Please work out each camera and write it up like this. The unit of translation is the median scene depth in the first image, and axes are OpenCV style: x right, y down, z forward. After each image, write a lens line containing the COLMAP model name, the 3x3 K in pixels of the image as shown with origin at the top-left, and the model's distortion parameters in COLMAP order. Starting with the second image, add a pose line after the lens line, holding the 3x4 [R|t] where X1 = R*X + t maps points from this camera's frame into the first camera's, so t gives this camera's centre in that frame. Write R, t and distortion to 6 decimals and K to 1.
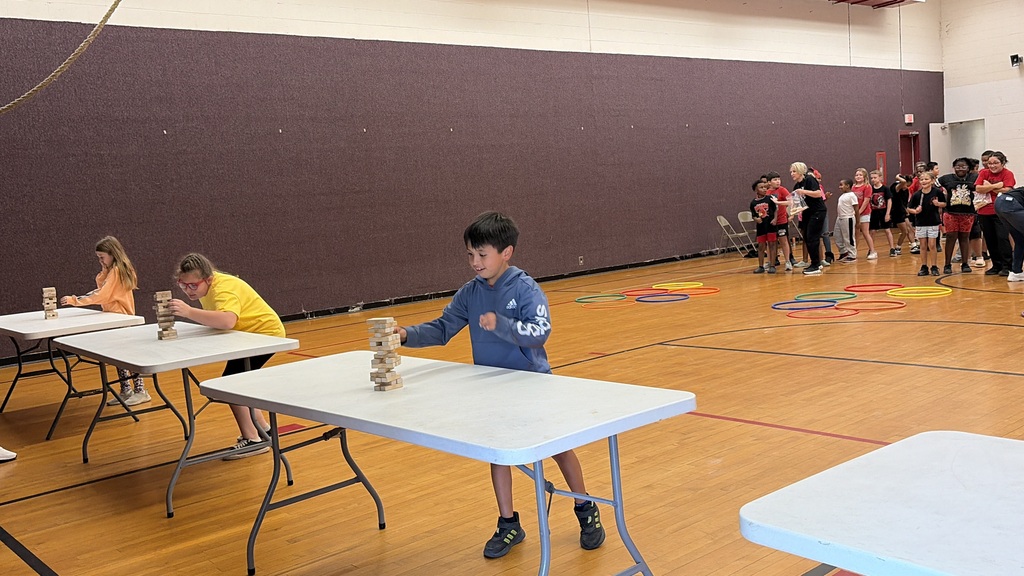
lens RADIAL K [[949.4, 0, 507.8], [0, 949.4, 291.4], [0, 0, 1]] dist [0.116261, -0.293731]
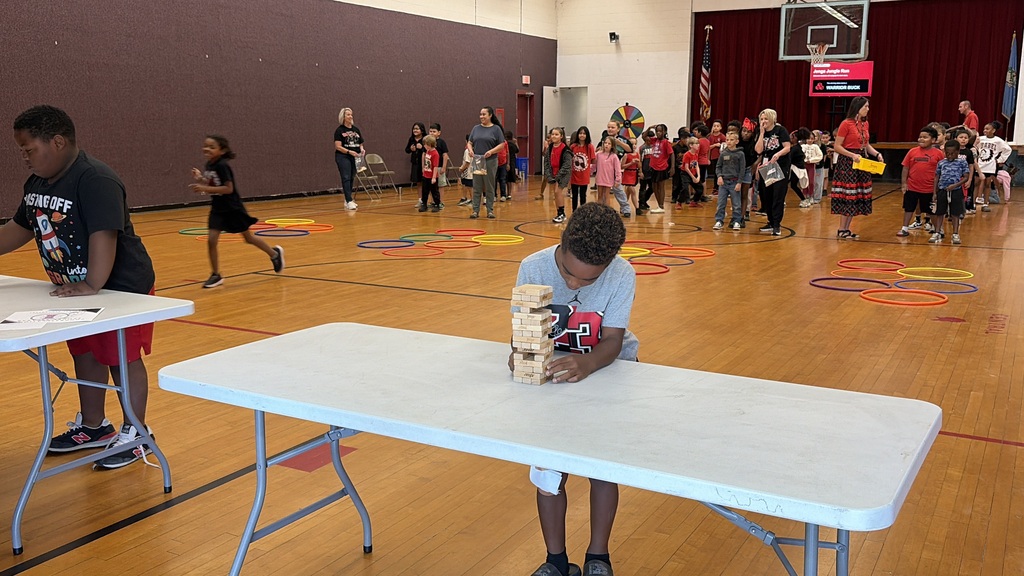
lens RADIAL K [[959.0, 0, 514.4], [0, 959.0, 288.1], [0, 0, 1]] dist [0.037371, -0.024824]
pose [[0.934607, 0.021066, 0.355058, 0.033673], [-0.042911, 0.997631, 0.053761, 0.001060], [-0.353084, -0.065481, 0.933297, -0.076965]]
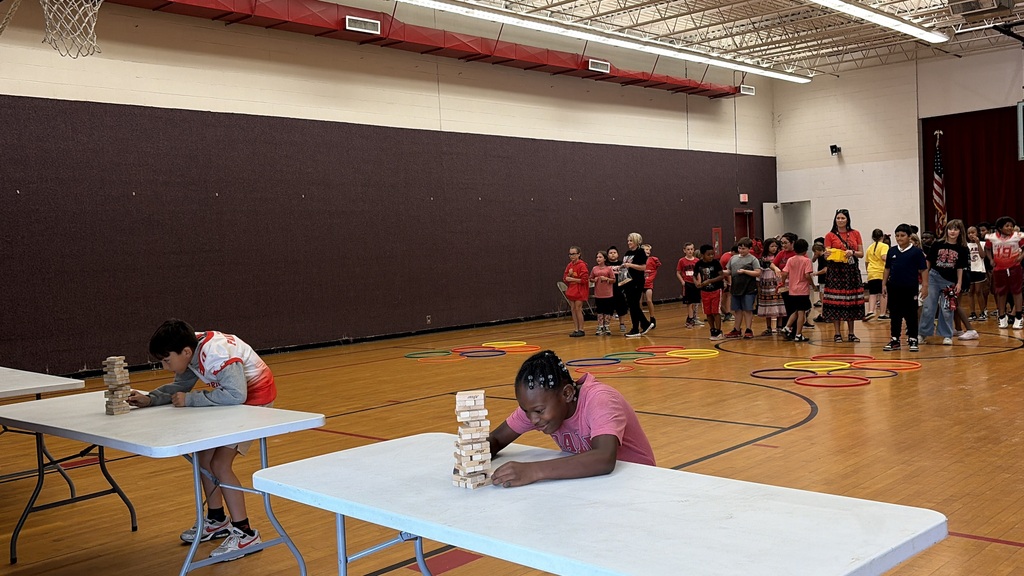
lens RADIAL K [[955.3, 0, 509.8], [0, 955.3, 293.3], [0, 0, 1]] dist [0.029873, -0.008115]
pose [[0.994522, 0.024626, 0.101585, 0.075393], [-0.018545, 0.998004, -0.060372, 0.001416], [-0.102869, 0.058157, 0.992993, -0.107602]]
